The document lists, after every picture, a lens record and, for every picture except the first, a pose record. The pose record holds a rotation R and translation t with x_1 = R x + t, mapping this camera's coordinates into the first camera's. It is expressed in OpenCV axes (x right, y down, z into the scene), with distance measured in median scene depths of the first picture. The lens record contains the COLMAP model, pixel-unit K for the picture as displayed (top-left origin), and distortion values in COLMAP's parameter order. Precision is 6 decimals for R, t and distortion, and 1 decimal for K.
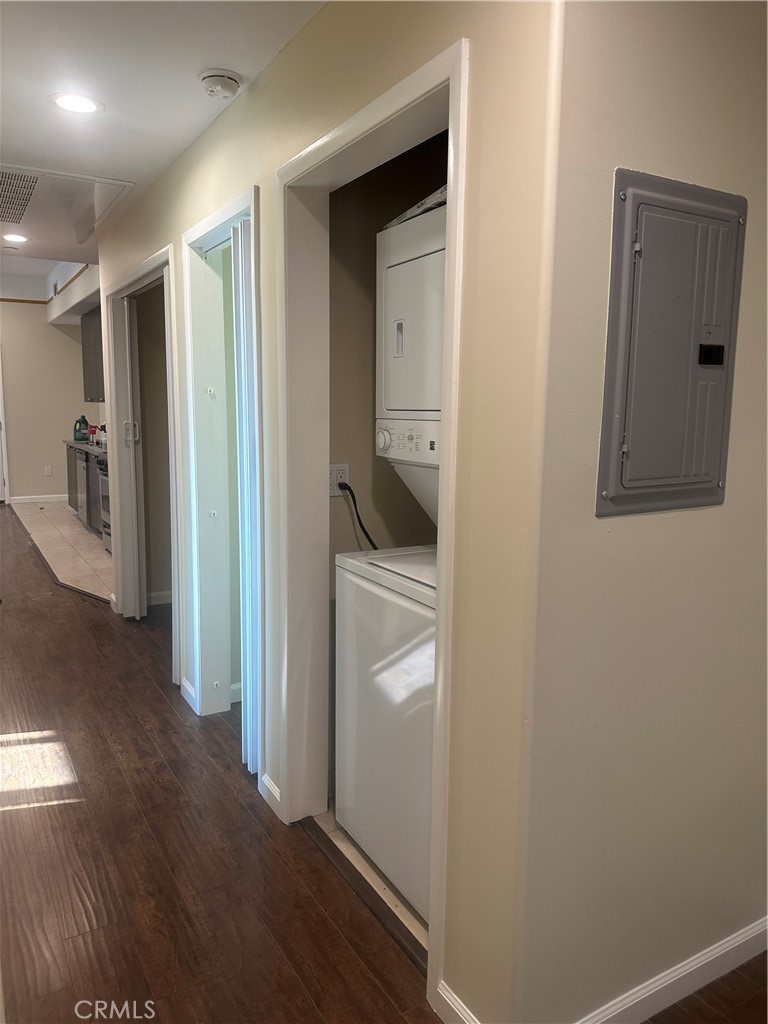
lens RADIAL K [[725.0, 0, 380.2], [0, 725.0, 505.5], [0, 0, 1]] dist [0.127125, -0.179668]
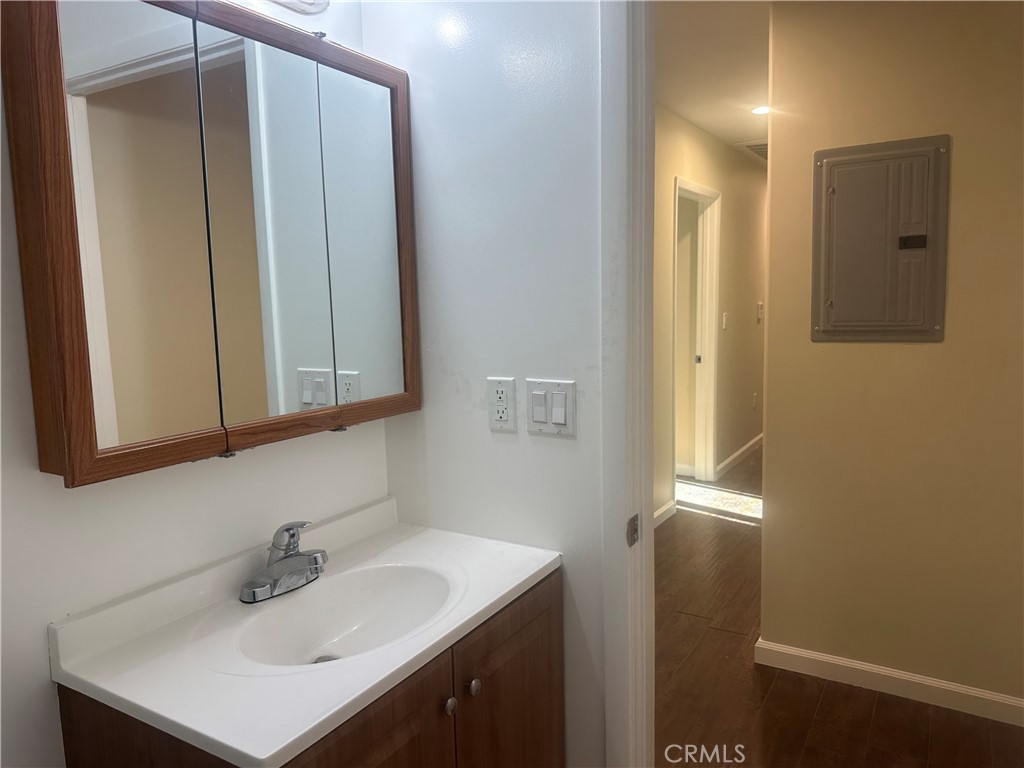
lens RADIAL K [[725.0, 0, 514.8], [0, 725.0, 381.7], [0, 0, 1]] dist [0.127125, -0.179668]
pose [[0.464707, 0.083511, -0.881518, 1.531785], [-0.087630, 0.994993, 0.048065, 0.089385], [0.881118, 0.054912, 0.469698, -0.468099]]
